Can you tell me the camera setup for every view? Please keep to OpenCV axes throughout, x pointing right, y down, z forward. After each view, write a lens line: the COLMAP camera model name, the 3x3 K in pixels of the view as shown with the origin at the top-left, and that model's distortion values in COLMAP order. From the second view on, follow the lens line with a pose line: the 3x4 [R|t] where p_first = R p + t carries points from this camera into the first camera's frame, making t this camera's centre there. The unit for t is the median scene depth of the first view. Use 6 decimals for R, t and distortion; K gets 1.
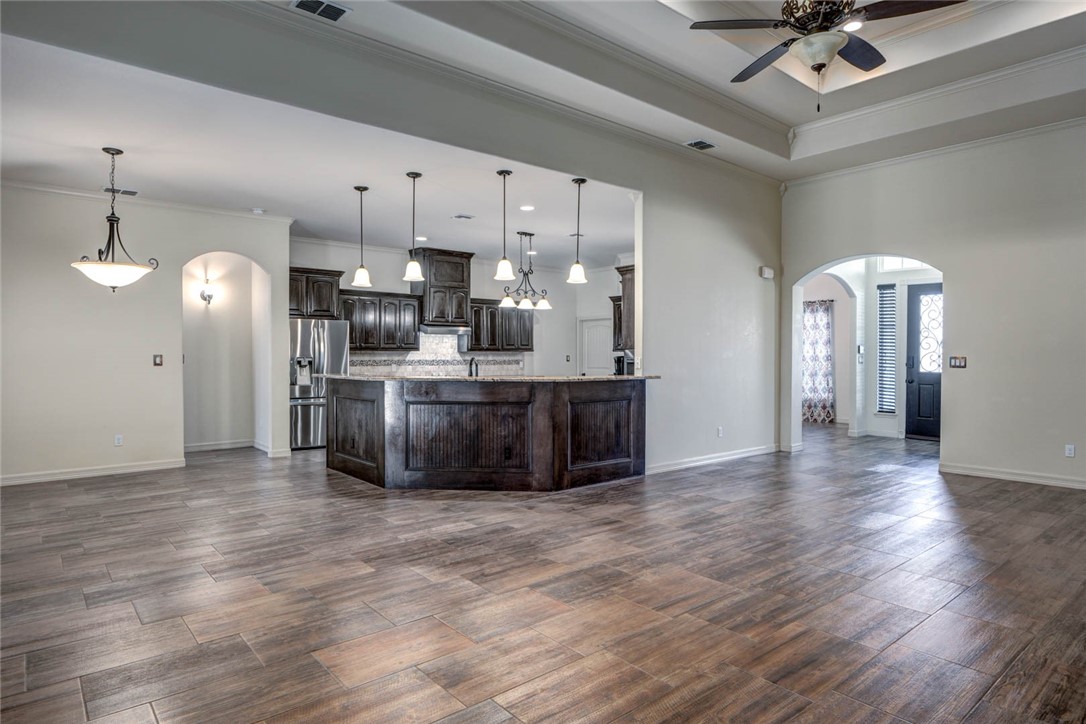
lens RADIAL K [[623.6, 0, 541.7], [0, 623.6, 365.1], [0, 0, 1]] dist [-0.002885, -0.000088]
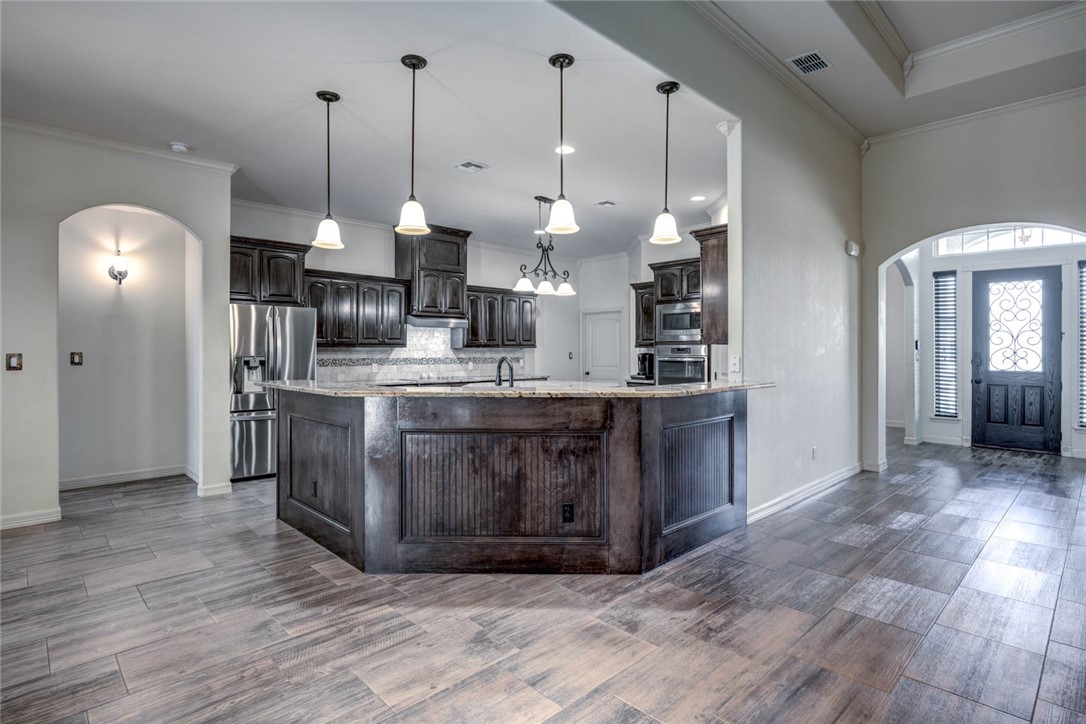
lens RADIAL K [[542.4, 0, 541.3], [0, 542.4, 351.0], [0, 0, 1]] dist [-0.000820, -0.001742]
pose [[0.997380, -0.001961, 0.072312, -0.084025], [0.003138, 0.999864, -0.016170, -0.006829], [-0.072271, 0.016355, 0.997251, 0.326039]]
